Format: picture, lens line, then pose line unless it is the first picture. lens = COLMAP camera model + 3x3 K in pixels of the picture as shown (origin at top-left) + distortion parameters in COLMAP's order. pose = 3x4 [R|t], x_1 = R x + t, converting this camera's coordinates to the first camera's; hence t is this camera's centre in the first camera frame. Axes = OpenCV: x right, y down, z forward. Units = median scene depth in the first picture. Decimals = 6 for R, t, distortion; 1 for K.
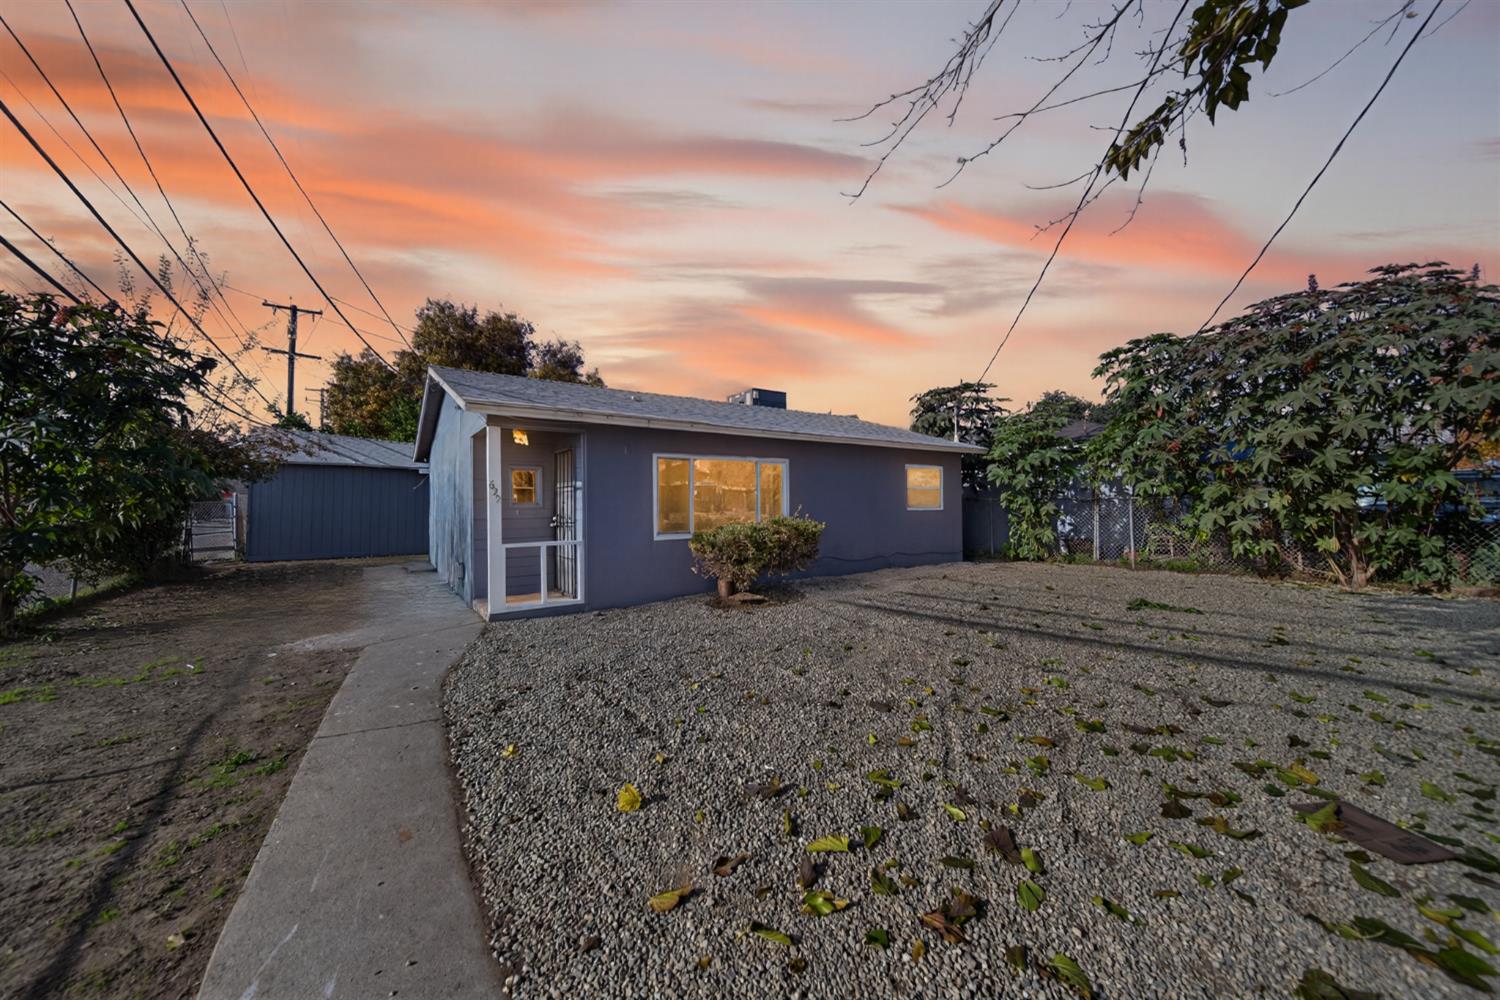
lens RADIAL K [[527.5, 0, 748.1], [0, 527.5, 504.2], [0, 0, 1]] dist [-0.001104, -0.000279]
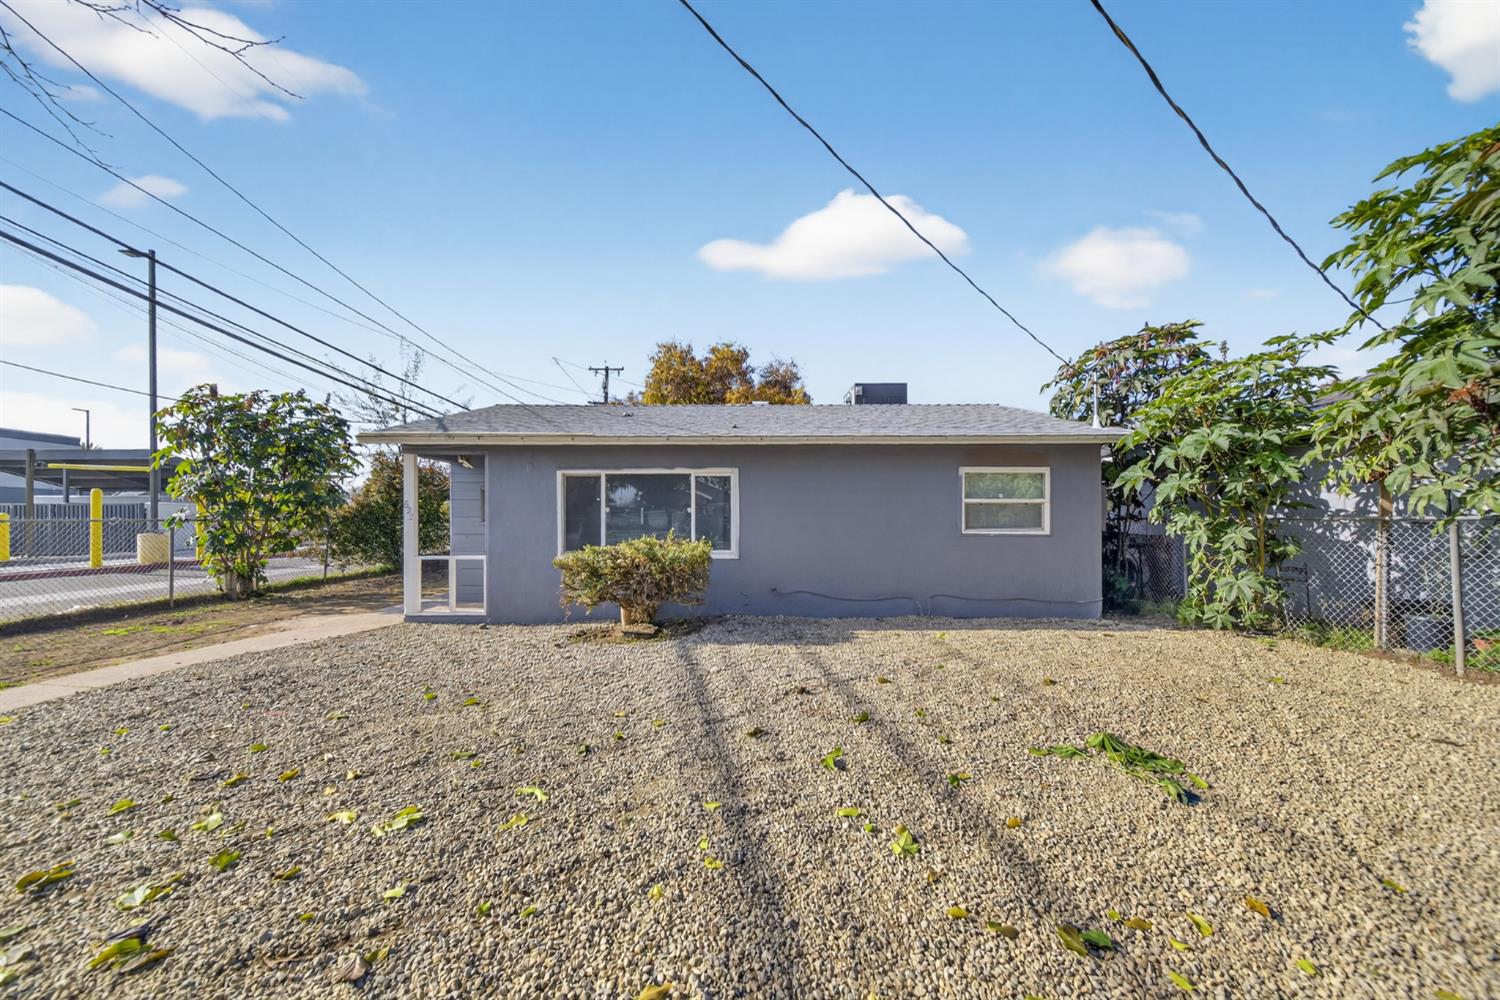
lens RADIAL K [[527.5, 0, 748.1], [0, 527.5, 504.2], [0, 0, 1]] dist [-0.001104, -0.000279]
pose [[0.820440, -0.005110, -0.571710, 0.523511], [-0.007169, 0.999789, -0.019225, -0.012304], [0.571688, 0.019872, 0.820231, 0.308917]]
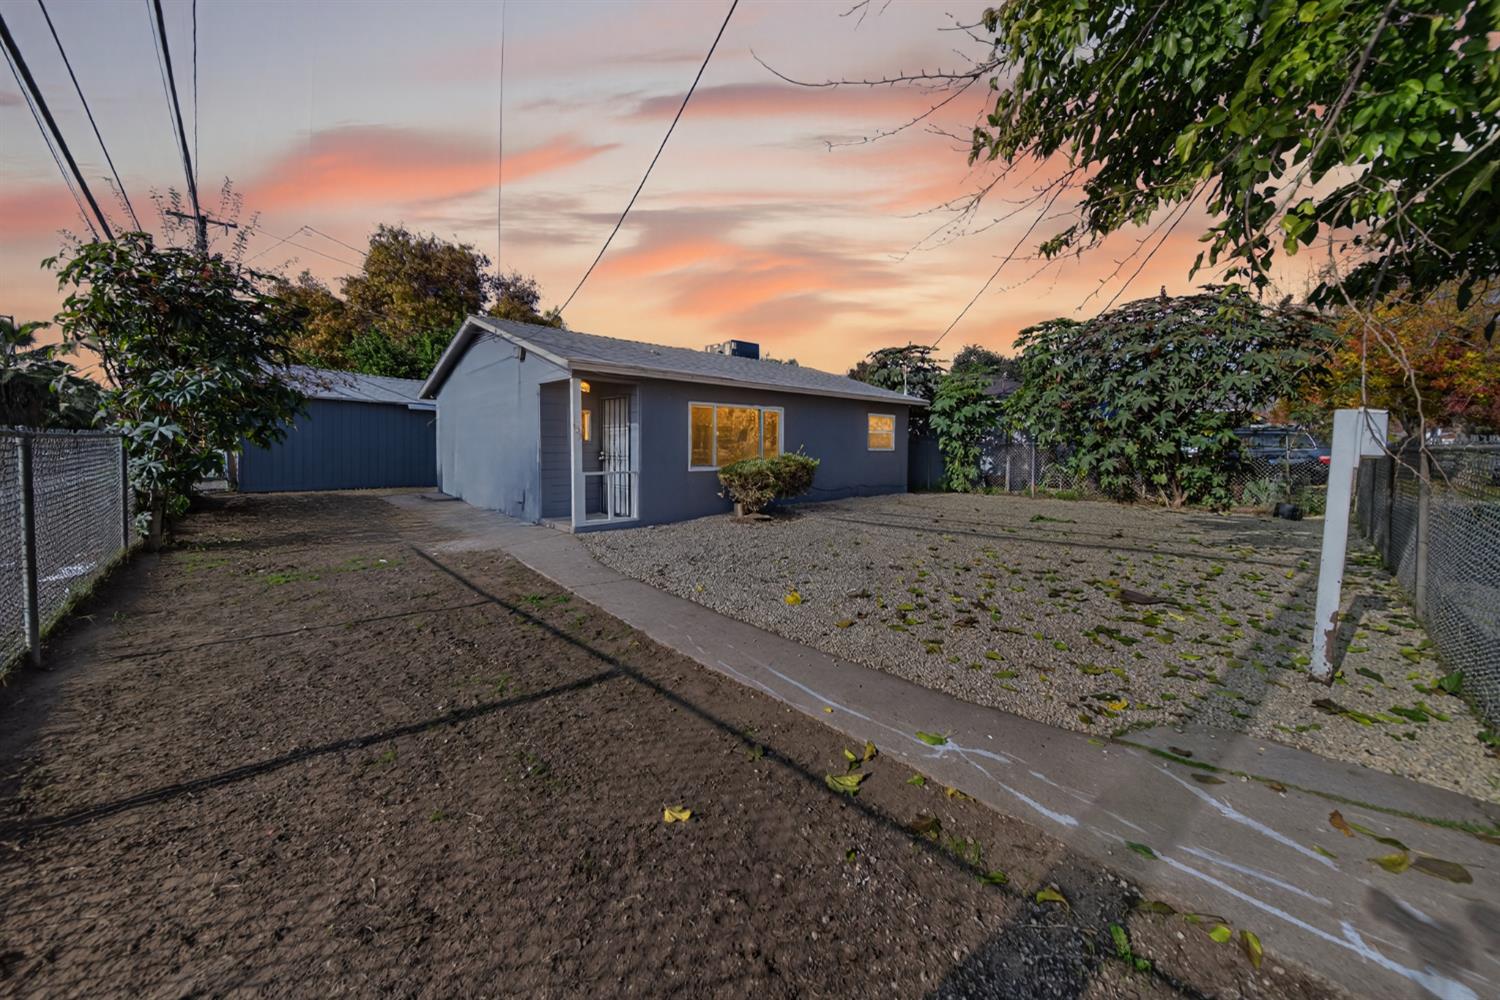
lens RADIAL K [[537.2, 0, 747.8], [0, 537.2, 487.0], [0, 0, 1]] dist [-0.000201, -0.000058]
pose [[0.989056, 0.004508, 0.147474, -0.177072], [-0.016199, 0.996808, 0.078173, 0.002427], [-0.146651, -0.079706, 0.985972, -0.222410]]
